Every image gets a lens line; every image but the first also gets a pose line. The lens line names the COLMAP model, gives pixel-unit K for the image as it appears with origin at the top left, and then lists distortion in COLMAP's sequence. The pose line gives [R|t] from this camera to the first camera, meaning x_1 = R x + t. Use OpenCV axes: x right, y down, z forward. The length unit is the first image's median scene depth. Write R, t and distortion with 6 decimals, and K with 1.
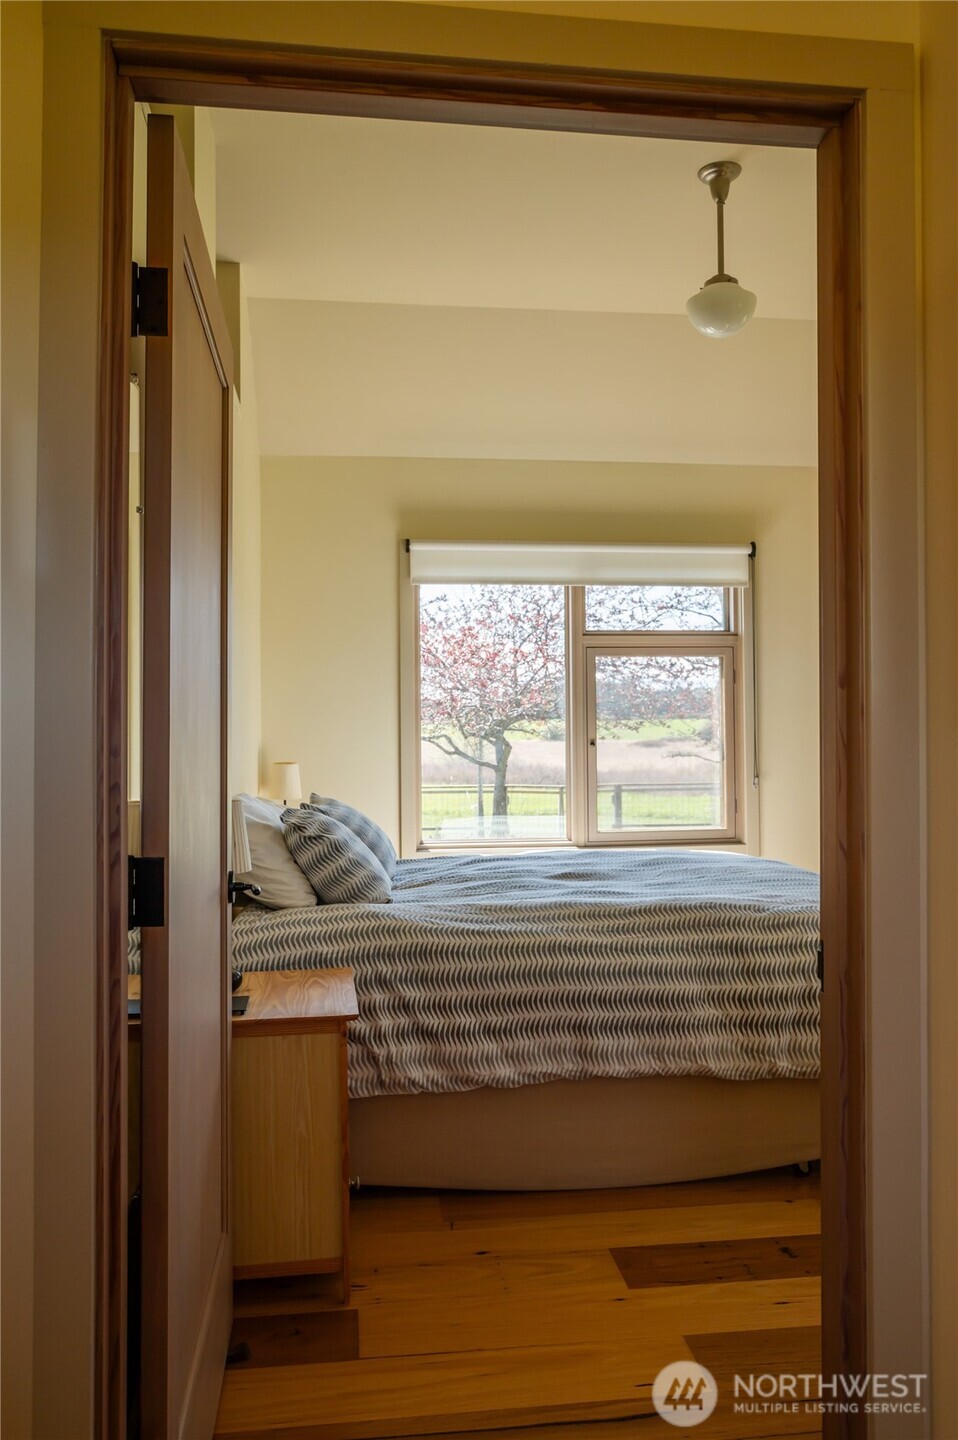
lens RADIAL K [[1081.3, 0, 478.4], [0, 1081.3, 722.9], [0, 0, 1]] dist [-0.012574, 0.003642]
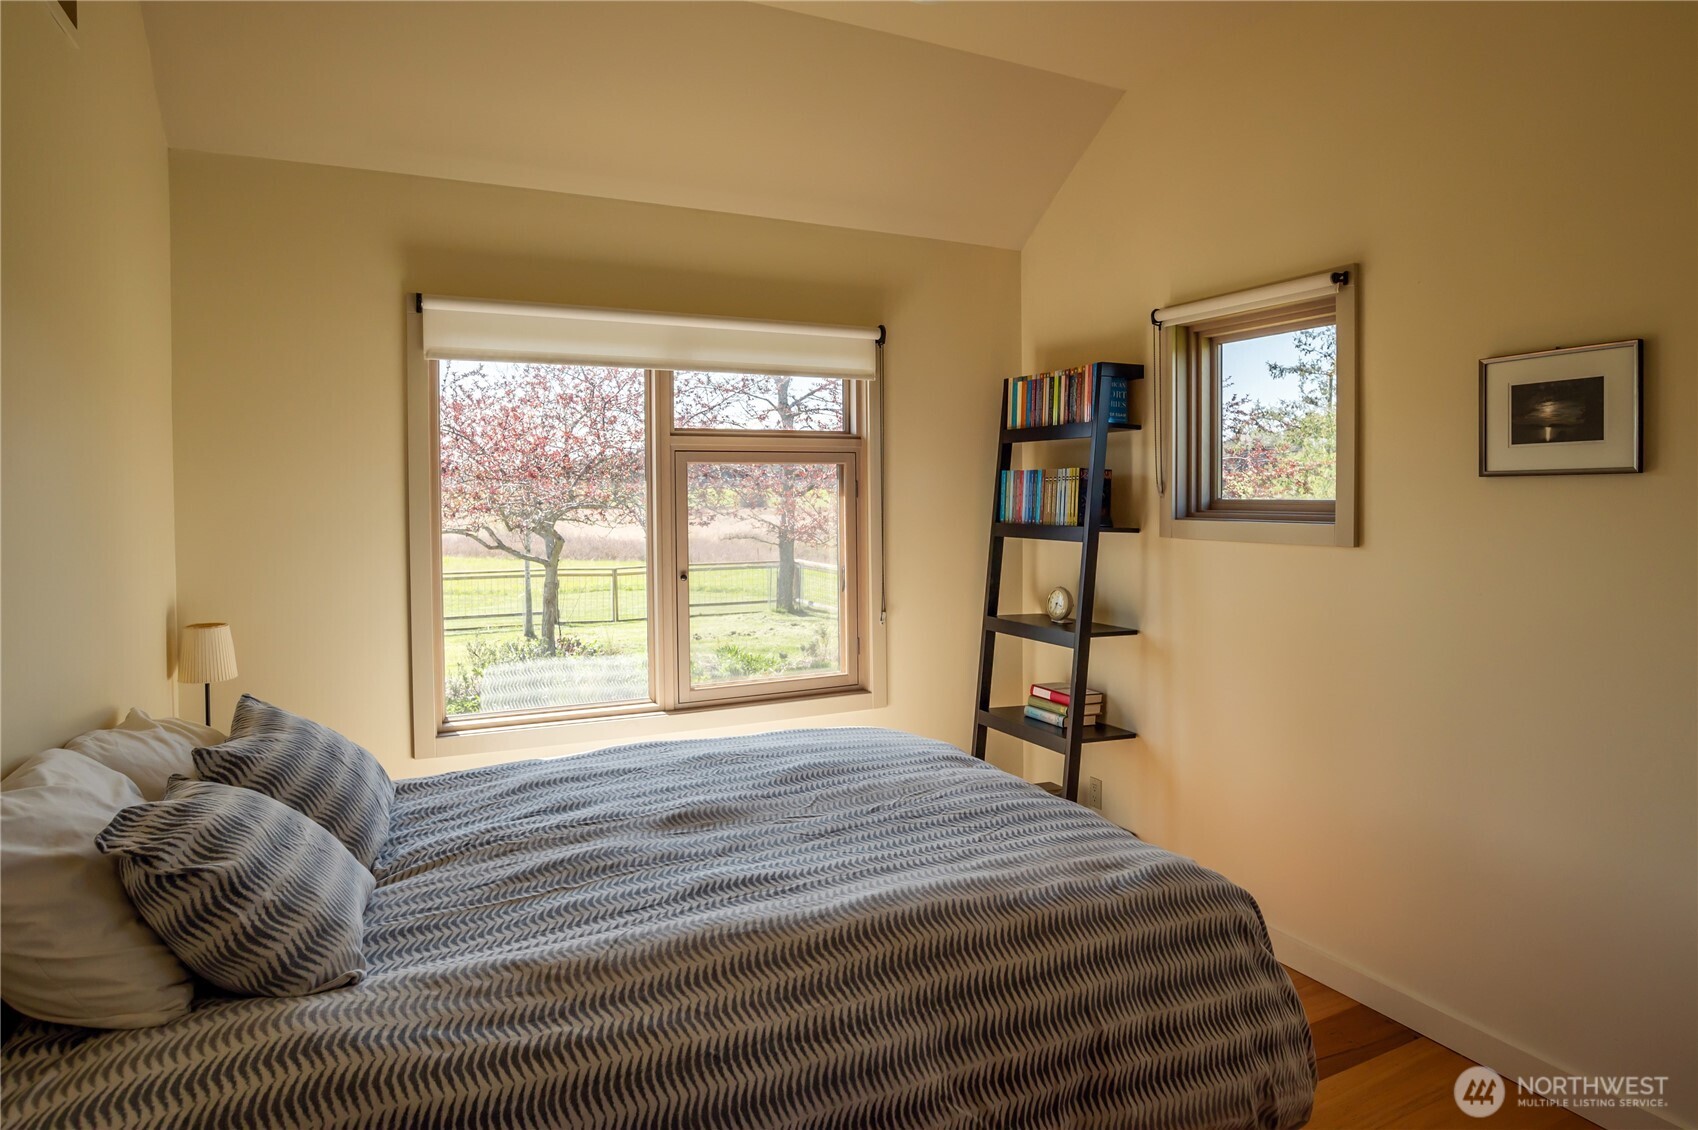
lens RADIAL K [[920.4, 0, 862.5], [0, 920.4, 512.5], [0, 0, 1]] dist [-0.040202, 0.014513]
pose [[0.937948, -0.010384, 0.346621, -0.001001], [-0.000971, 0.999469, 0.032569, -0.047513], [-0.346775, -0.030884, 0.937440, 0.341617]]
